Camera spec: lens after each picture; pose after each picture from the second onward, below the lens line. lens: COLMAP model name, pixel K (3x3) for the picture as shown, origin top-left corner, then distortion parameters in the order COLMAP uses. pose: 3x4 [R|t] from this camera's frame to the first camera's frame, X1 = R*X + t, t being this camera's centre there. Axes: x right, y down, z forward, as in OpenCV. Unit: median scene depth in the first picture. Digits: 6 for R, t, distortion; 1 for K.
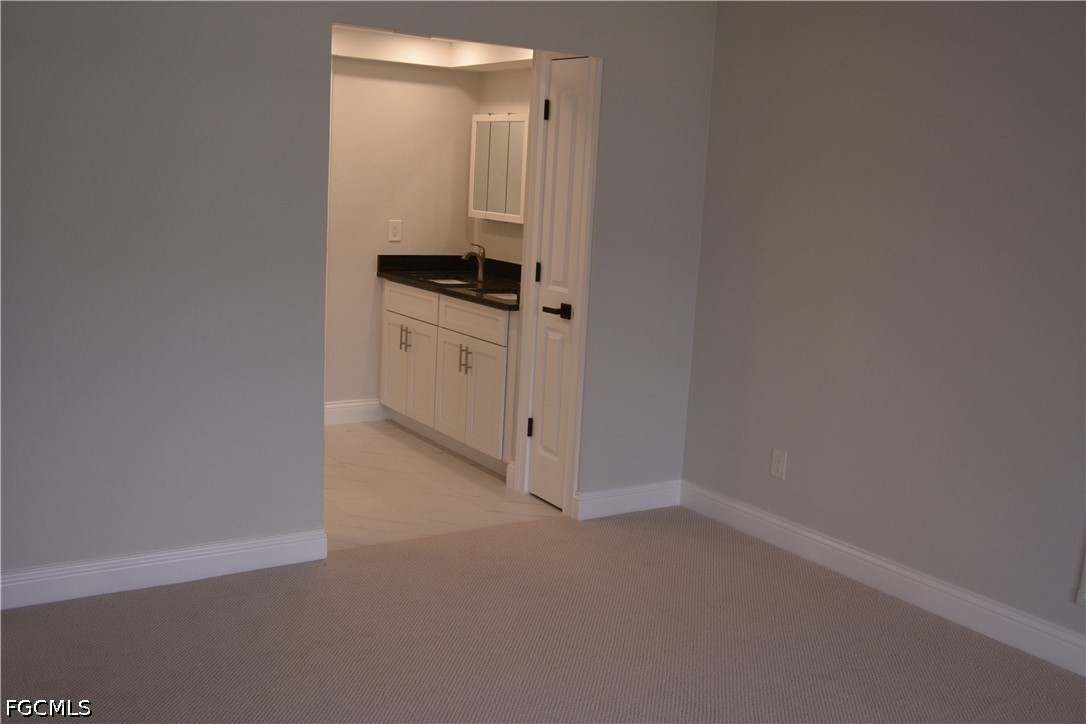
lens RADIAL K [[1075.5, 0, 543.0], [0, 1075.5, 362.0], [0, 0, 1]] dist [-0.080619, 0.012271]
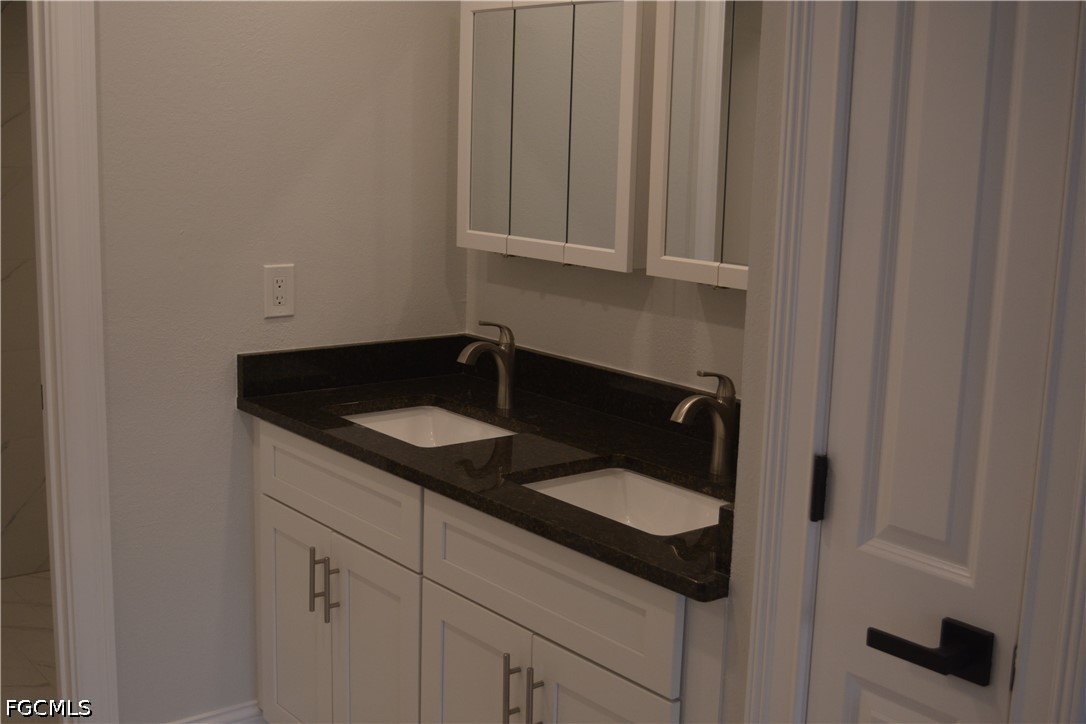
lens RADIAL K [[1372.4, 0, 546.6], [0, 1372.4, 402.1], [0, 0, 1]] dist [0.026853, 0.013187]
pose [[0.996582, -0.044650, 0.069510, -0.079281], [0.043088, 0.998788, 0.023810, -0.092675], [-0.070489, -0.020734, 0.997297, 0.503935]]
